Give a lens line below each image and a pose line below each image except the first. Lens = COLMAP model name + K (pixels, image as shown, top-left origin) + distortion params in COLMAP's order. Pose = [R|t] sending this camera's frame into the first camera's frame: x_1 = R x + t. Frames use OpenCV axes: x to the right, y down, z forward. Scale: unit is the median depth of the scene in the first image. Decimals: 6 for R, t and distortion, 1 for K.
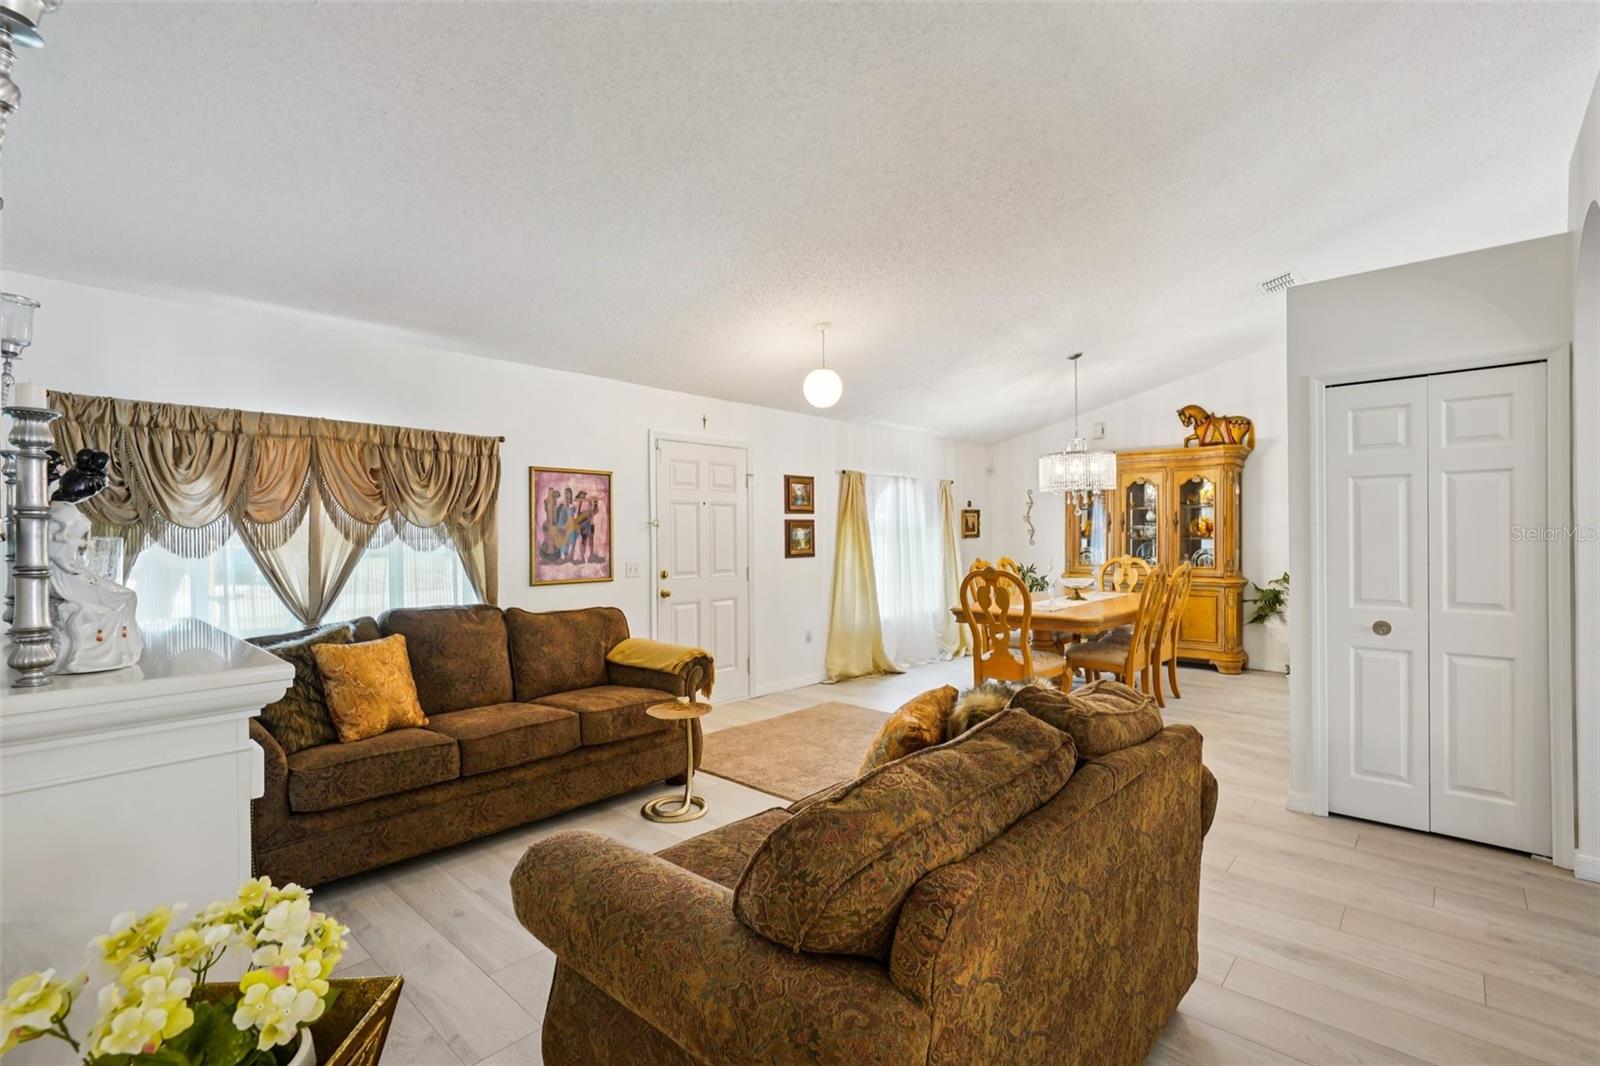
lens RADIAL K [[745.2, 0, 769.2], [0, 745.2, 524.6], [0, 0, 1]] dist [-0.011698, 0.004708]
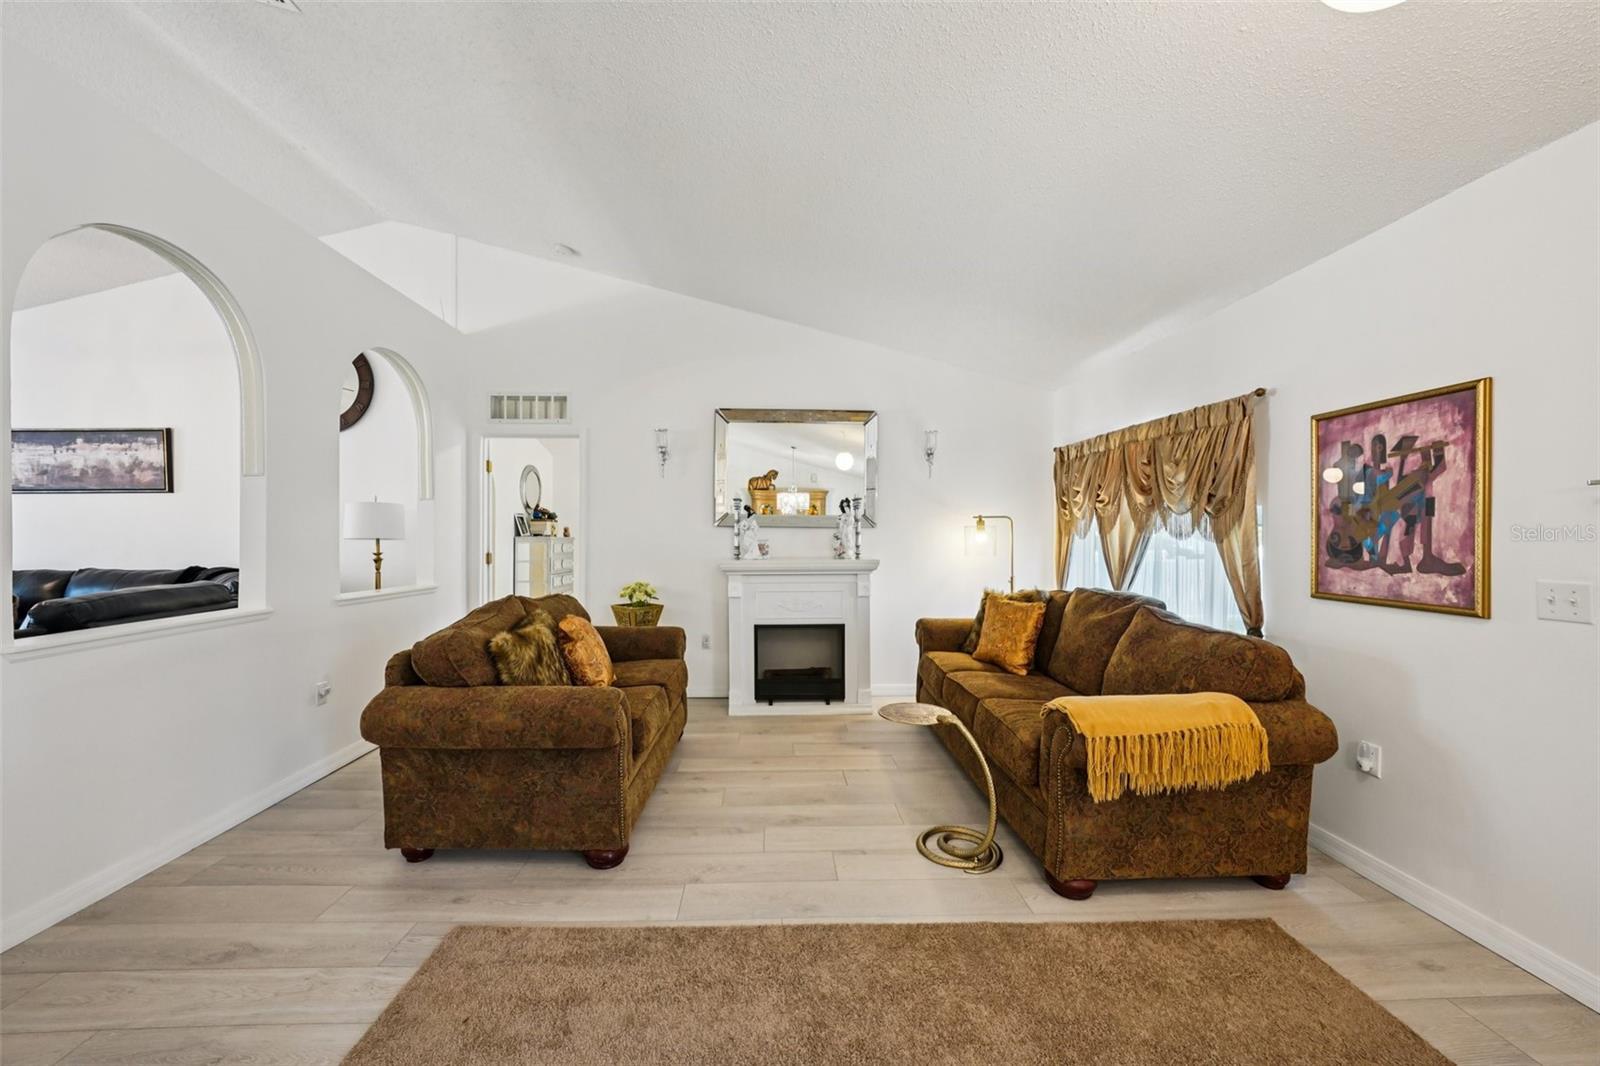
lens RADIAL K [[585.1, 0, 799.5], [0, 585.1, 533.6], [0, 0, 1]] dist [-0.022311, 0.002483]
pose [[-0.699424, 0.008077, -0.714661, 0.338346], [0.015040, 0.999881, -0.003419, 0.019484], [0.714548, -0.013140, -0.699463, 0.959656]]
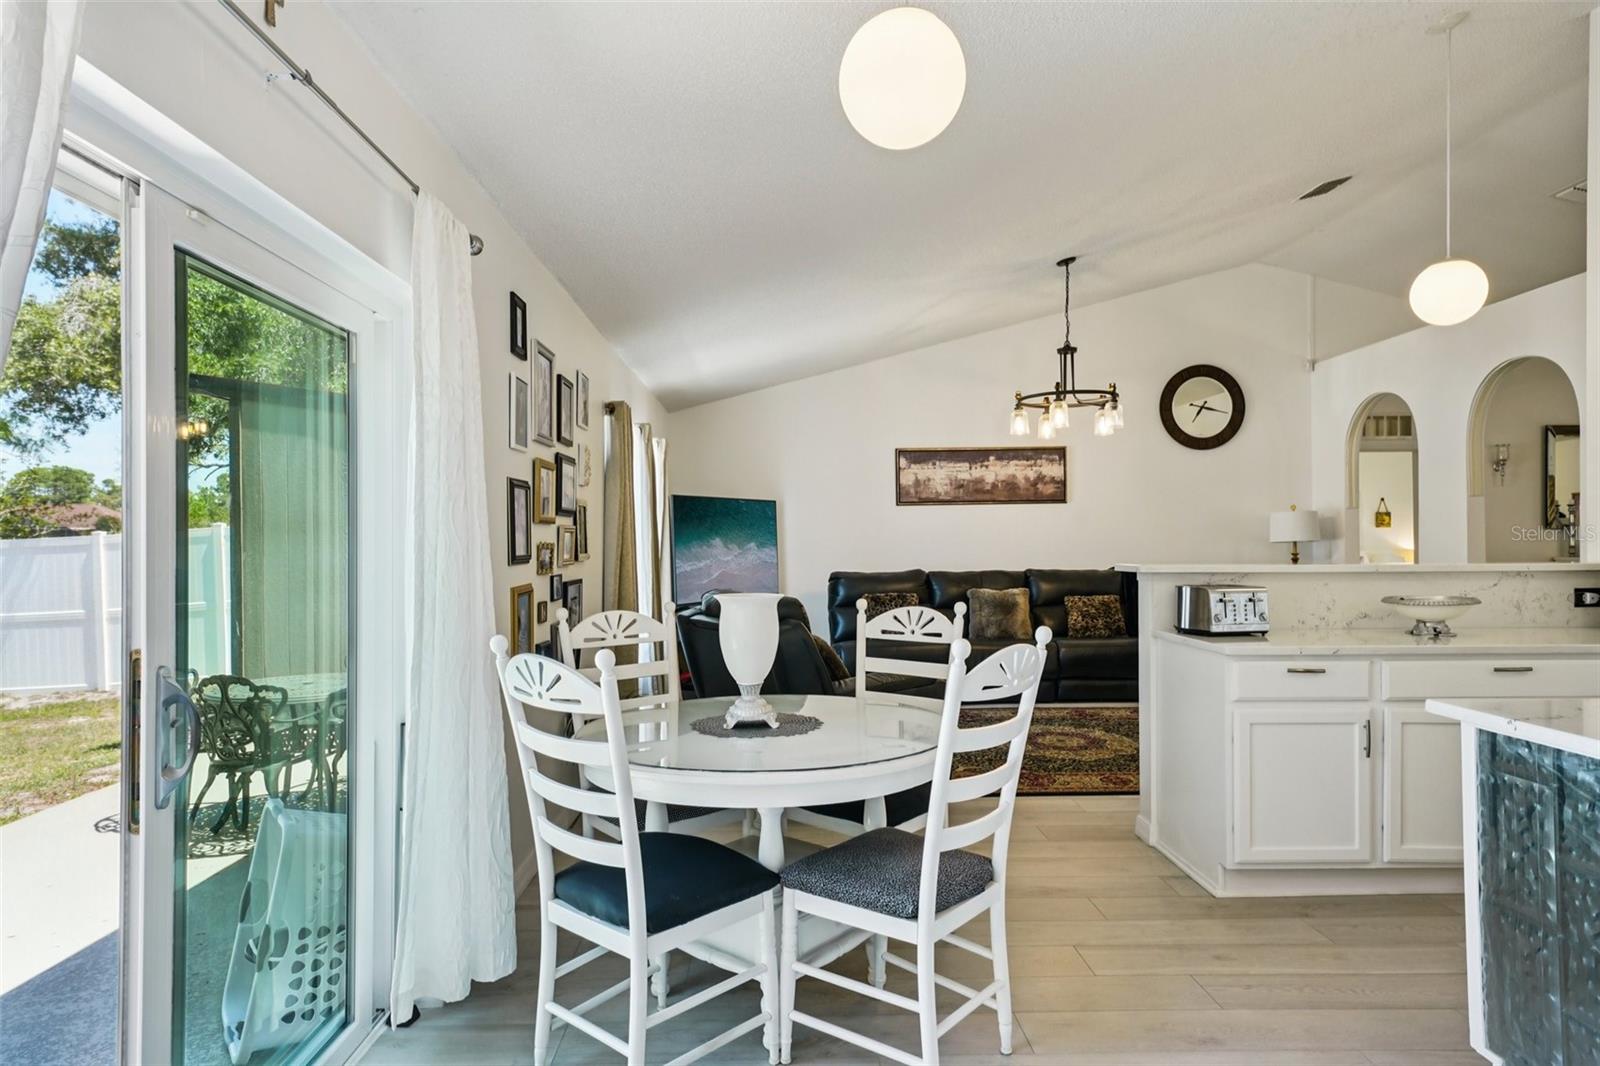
lens RADIAL K [[942.9, 0, 795.1], [0, 942.9, 535.3], [0, 0, 1]] dist [0.018563, 0.003470]
pose [[-0.710767, 0.007438, -0.703388, 1.880134], [0.022294, 0.999680, -0.011956, 0.004147], [0.703074, -0.024179, -0.710705, 0.491975]]
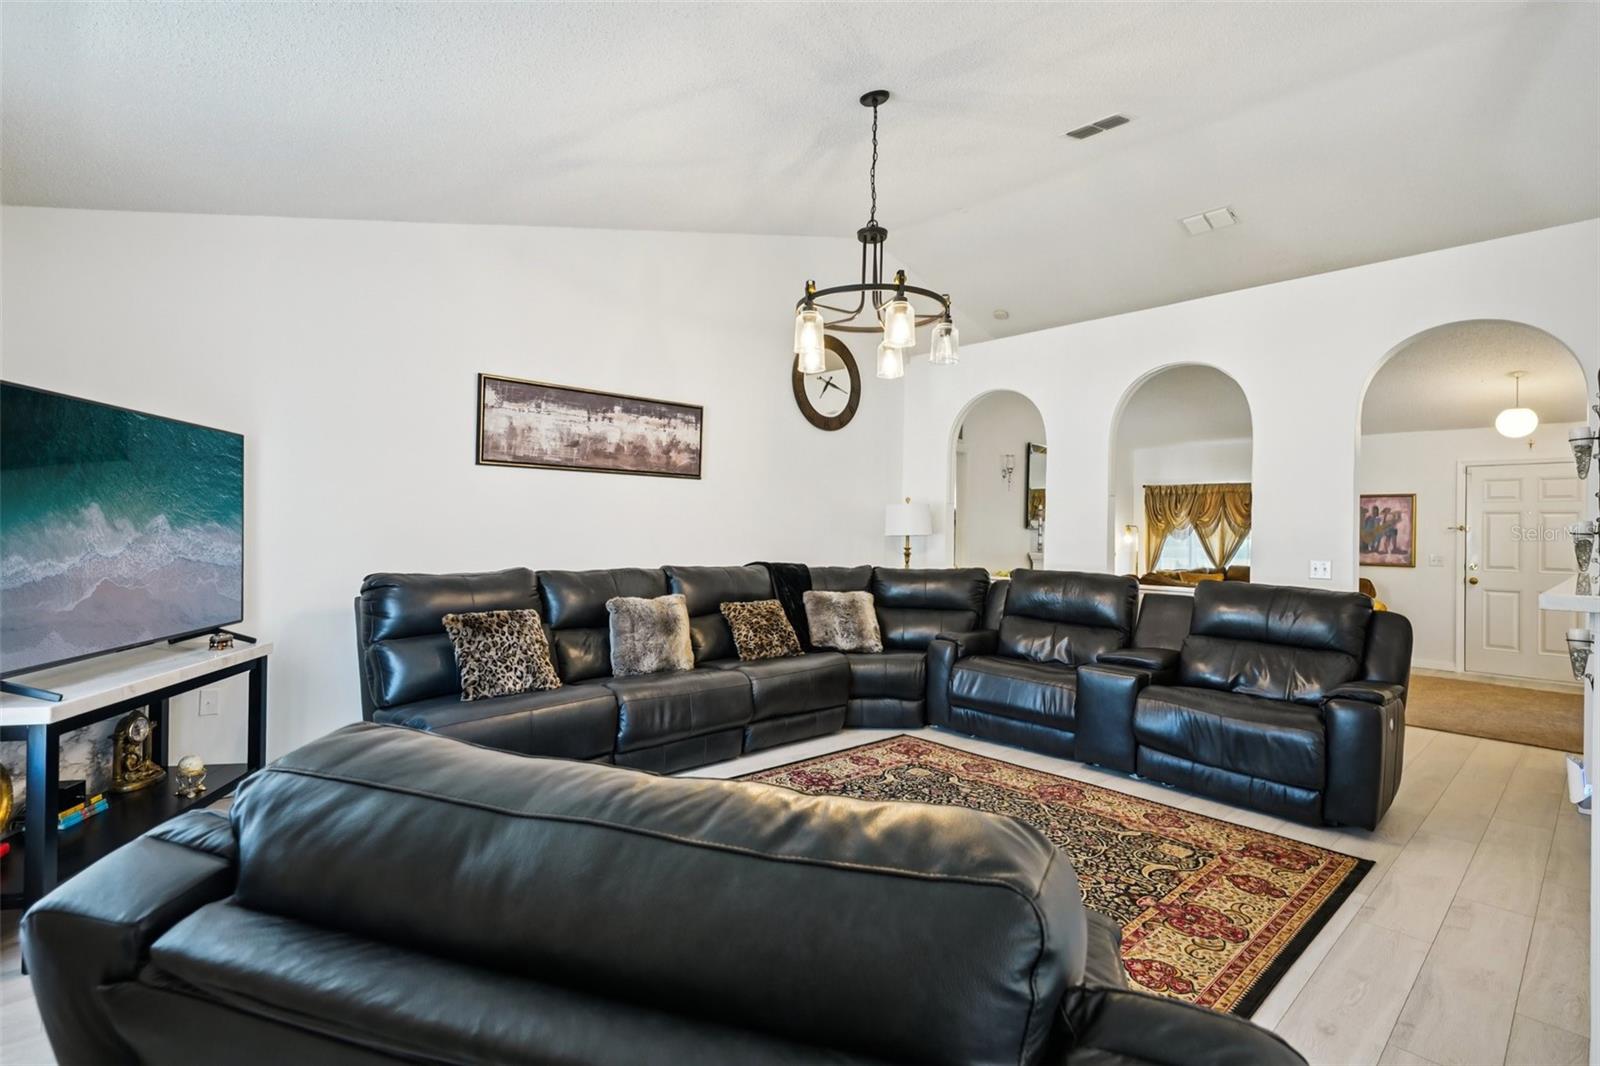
lens RADIAL K [[747.7, 0, 803.6], [0, 747.7, 524.4], [0, 0, 1]] dist [-0.005580, 0.003312]
pose [[-0.060433, -0.003006, -0.998168, 1.389062], [-0.006039, 0.999978, -0.002646, 0.001529], [0.998154, 0.005868, -0.060450, -0.142723]]
